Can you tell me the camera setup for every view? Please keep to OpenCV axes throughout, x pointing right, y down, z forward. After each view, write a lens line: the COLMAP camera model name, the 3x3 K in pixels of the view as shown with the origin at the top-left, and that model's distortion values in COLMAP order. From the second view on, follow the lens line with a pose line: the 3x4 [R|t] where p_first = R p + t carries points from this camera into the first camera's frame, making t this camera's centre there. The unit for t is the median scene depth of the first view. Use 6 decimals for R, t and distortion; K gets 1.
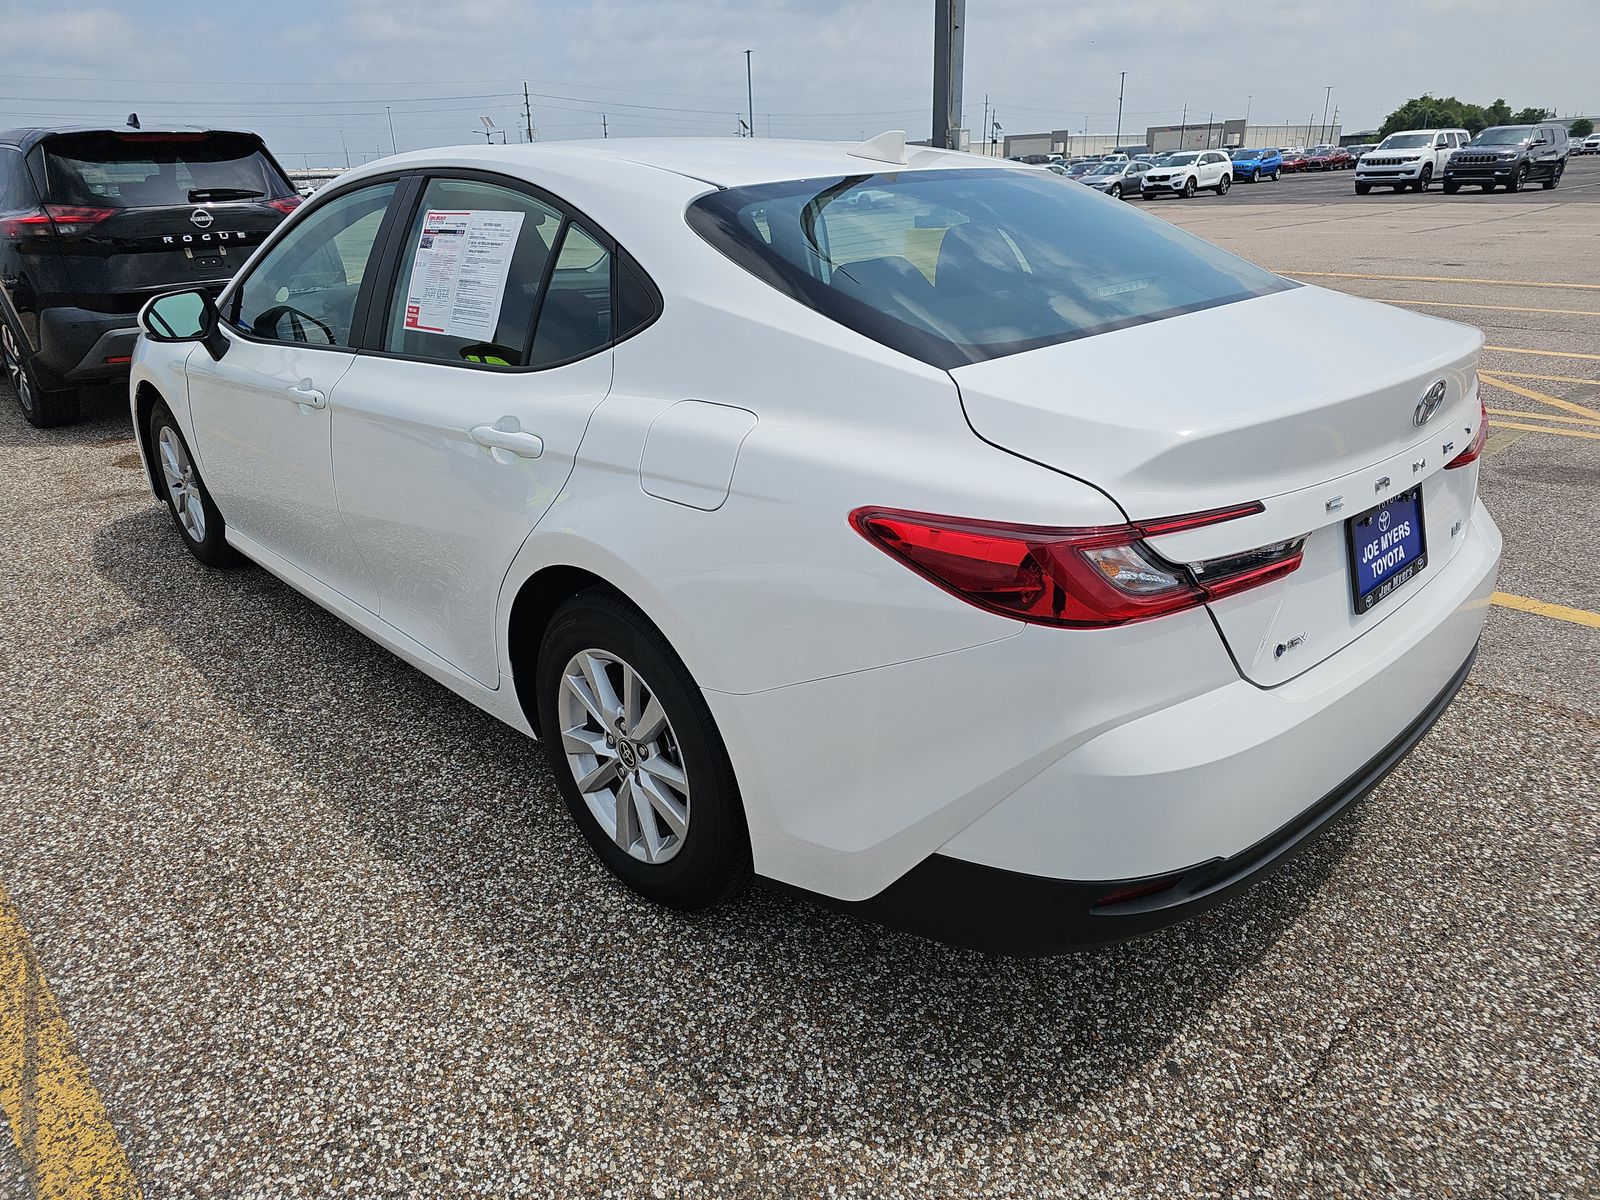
lens RADIAL K [[1112.8, 0, 800.0], [0, 1112.8, 600.0], [0, 0, 1]] dist [0.030657, -0.022564]
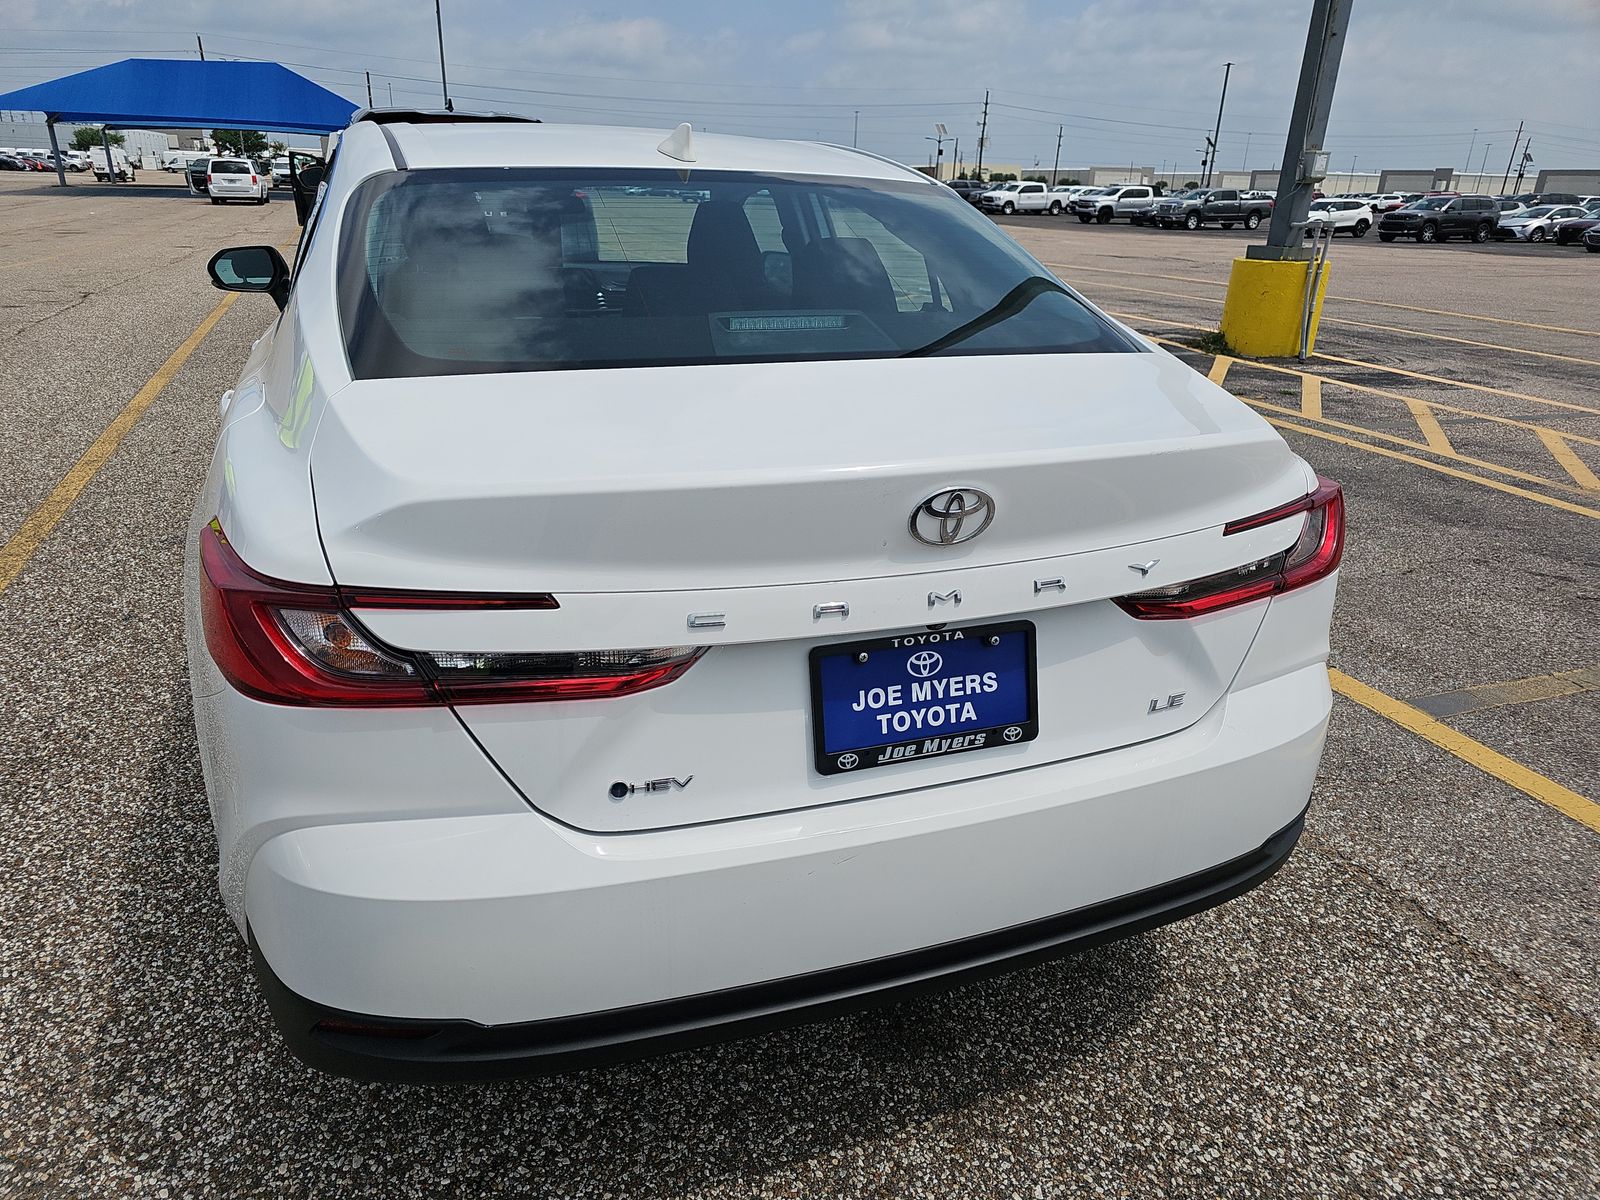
lens RADIAL K [[1112.8, 0, 800.0], [0, 1112.8, 600.0], [0, 0, 1]] dist [0.030657, -0.022564]
pose [[0.912179, 0.195124, -0.360355, 0.686608], [-0.198230, 0.979735, 0.028717, -0.114189], [0.358655, 0.045238, 0.932373, 0.263531]]
